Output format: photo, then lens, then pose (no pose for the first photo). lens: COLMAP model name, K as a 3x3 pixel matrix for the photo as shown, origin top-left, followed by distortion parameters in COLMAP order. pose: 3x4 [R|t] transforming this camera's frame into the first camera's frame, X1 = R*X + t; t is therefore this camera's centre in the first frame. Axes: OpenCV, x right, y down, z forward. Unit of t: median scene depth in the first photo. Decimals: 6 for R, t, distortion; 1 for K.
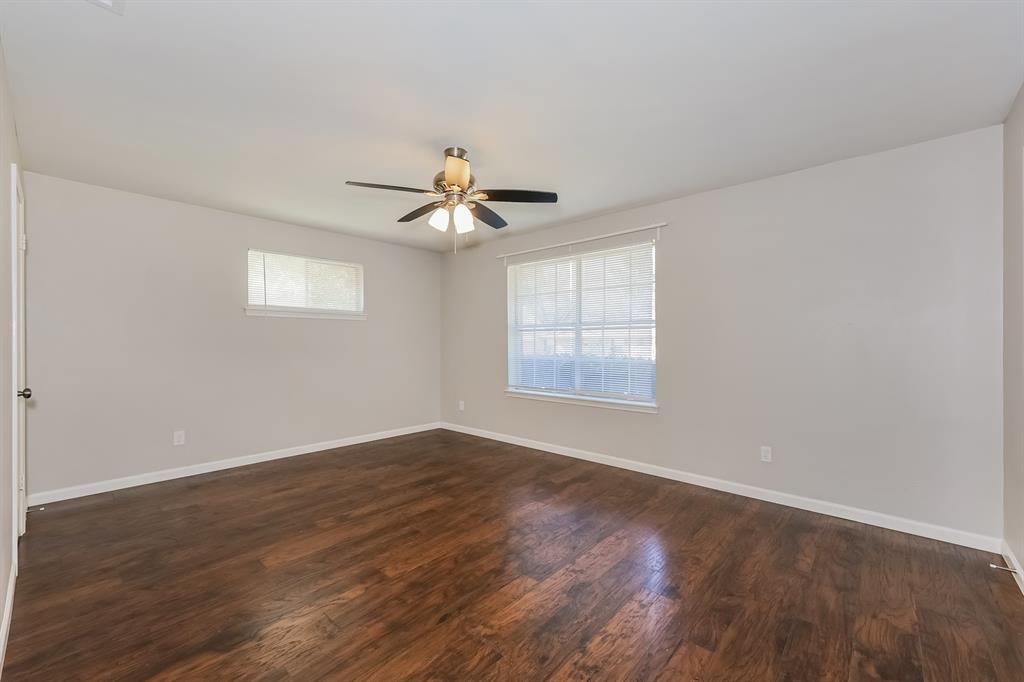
lens RADIAL K [[413.0, 0, 512.0], [0, 413.0, 341.0], [0, 0, 1]] dist [-0.000547, -0.000234]
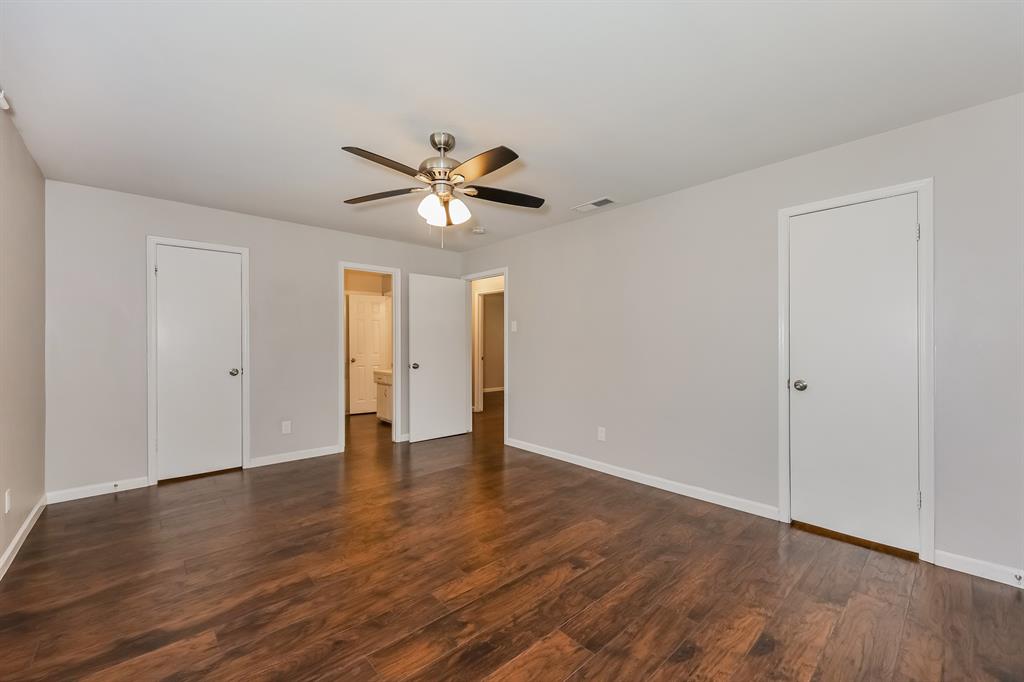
lens RADIAL K [[413.0, 0, 512.0], [0, 413.0, 341.0], [0, 0, 1]] dist [-0.000547, -0.000234]
pose [[-0.995046, 0.004070, 0.099328, -0.382952], [0.003329, 0.999965, -0.007620, 0.003741], [-0.099356, -0.007251, -0.995026, 1.895888]]
